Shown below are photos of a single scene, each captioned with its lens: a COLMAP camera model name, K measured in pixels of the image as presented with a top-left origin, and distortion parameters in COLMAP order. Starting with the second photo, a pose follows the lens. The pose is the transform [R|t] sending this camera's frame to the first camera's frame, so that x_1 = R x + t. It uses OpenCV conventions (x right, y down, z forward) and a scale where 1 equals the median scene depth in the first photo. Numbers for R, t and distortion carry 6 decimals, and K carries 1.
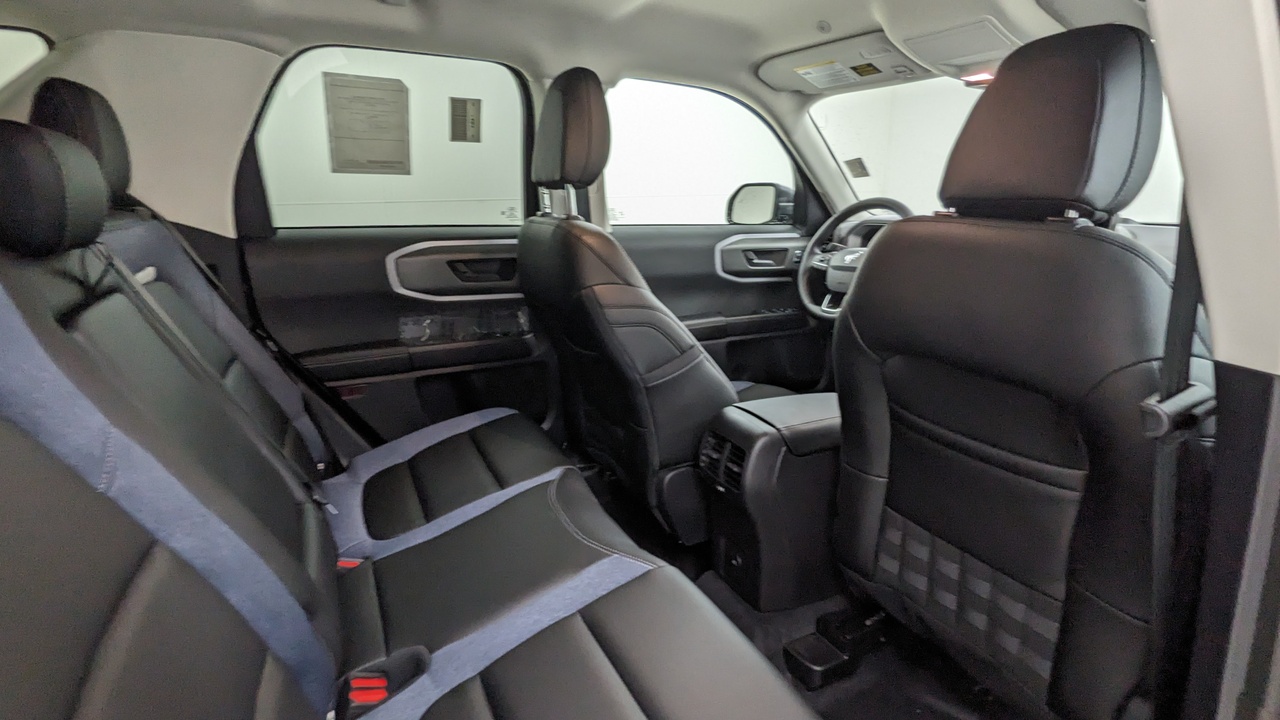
lens RADIAL K [[607.7, 0, 637.0], [0, 607.7, 360.1], [0, 0, 1]] dist [-0.003301, -0.000350]
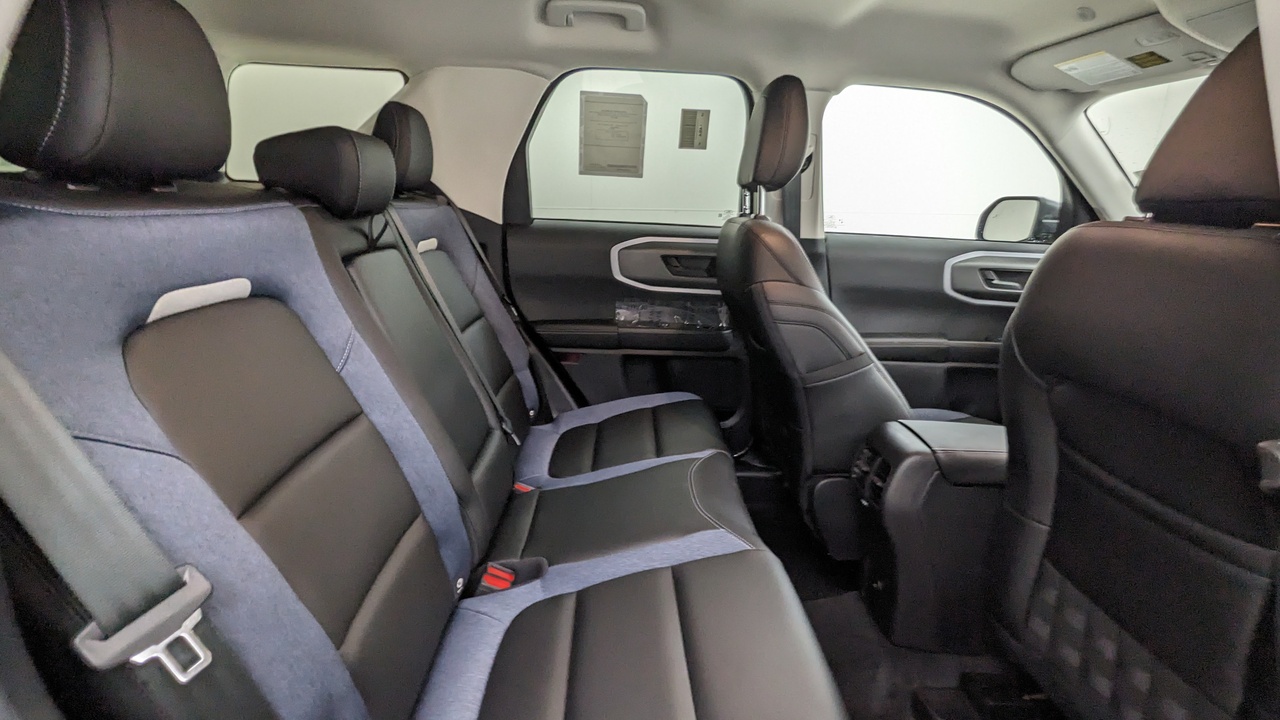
lens RADIAL K [[607.7, 0, 646.8], [0, 607.7, 360.1], [0, 0, 1]] dist [-0.003301, -0.000350]
pose [[0.903176, 0.133875, -0.407861, 0.181577], [-0.144449, 0.989500, 0.004919, 0.033236], [0.404236, 0.054473, 0.913031, -0.024042]]
